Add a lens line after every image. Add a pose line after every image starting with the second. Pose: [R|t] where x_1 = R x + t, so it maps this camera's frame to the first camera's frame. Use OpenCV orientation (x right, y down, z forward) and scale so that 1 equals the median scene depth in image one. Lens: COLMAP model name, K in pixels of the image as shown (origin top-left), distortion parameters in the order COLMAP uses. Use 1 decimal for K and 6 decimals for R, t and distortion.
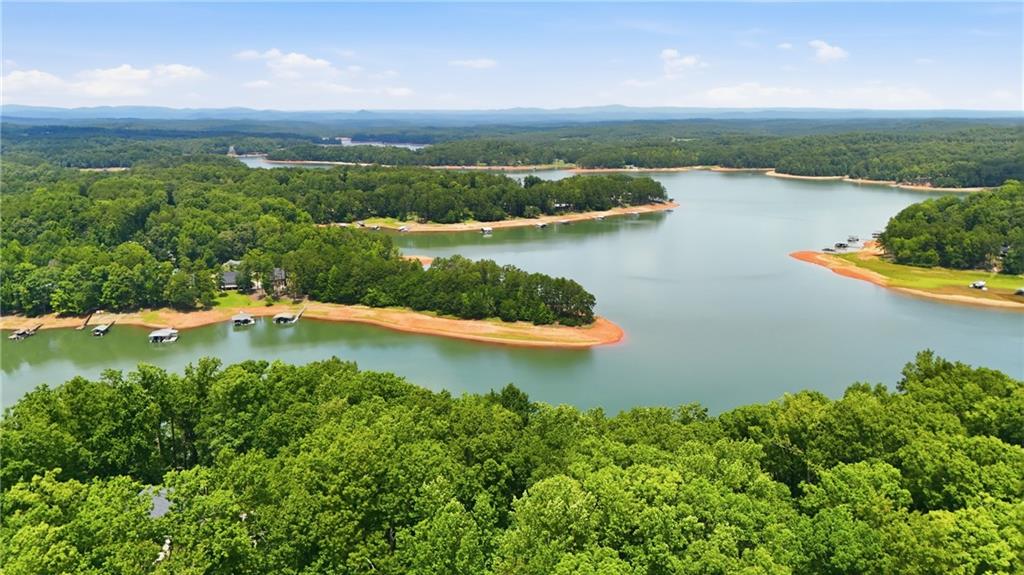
lens RADIAL K [[747.5, 0, 512.7], [0, 747.5, 285.5], [0, 0, 1]] dist [0.038337, -0.032776]
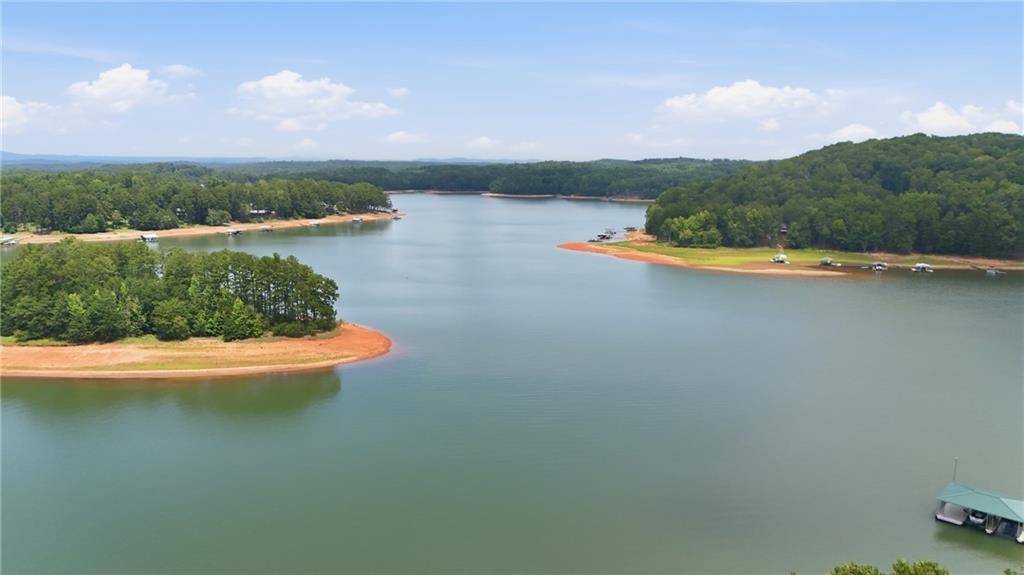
lens RADIAL K [[747.5, 0, 516.0], [0, 747.5, 288.6], [0, 0, 1]] dist [0.038337, -0.032776]
pose [[0.922063, -0.061038, 0.382196, 0.012354], [0.082747, 0.995743, -0.040608, 0.038335], [-0.378091, 0.069069, 0.923188, 0.295416]]
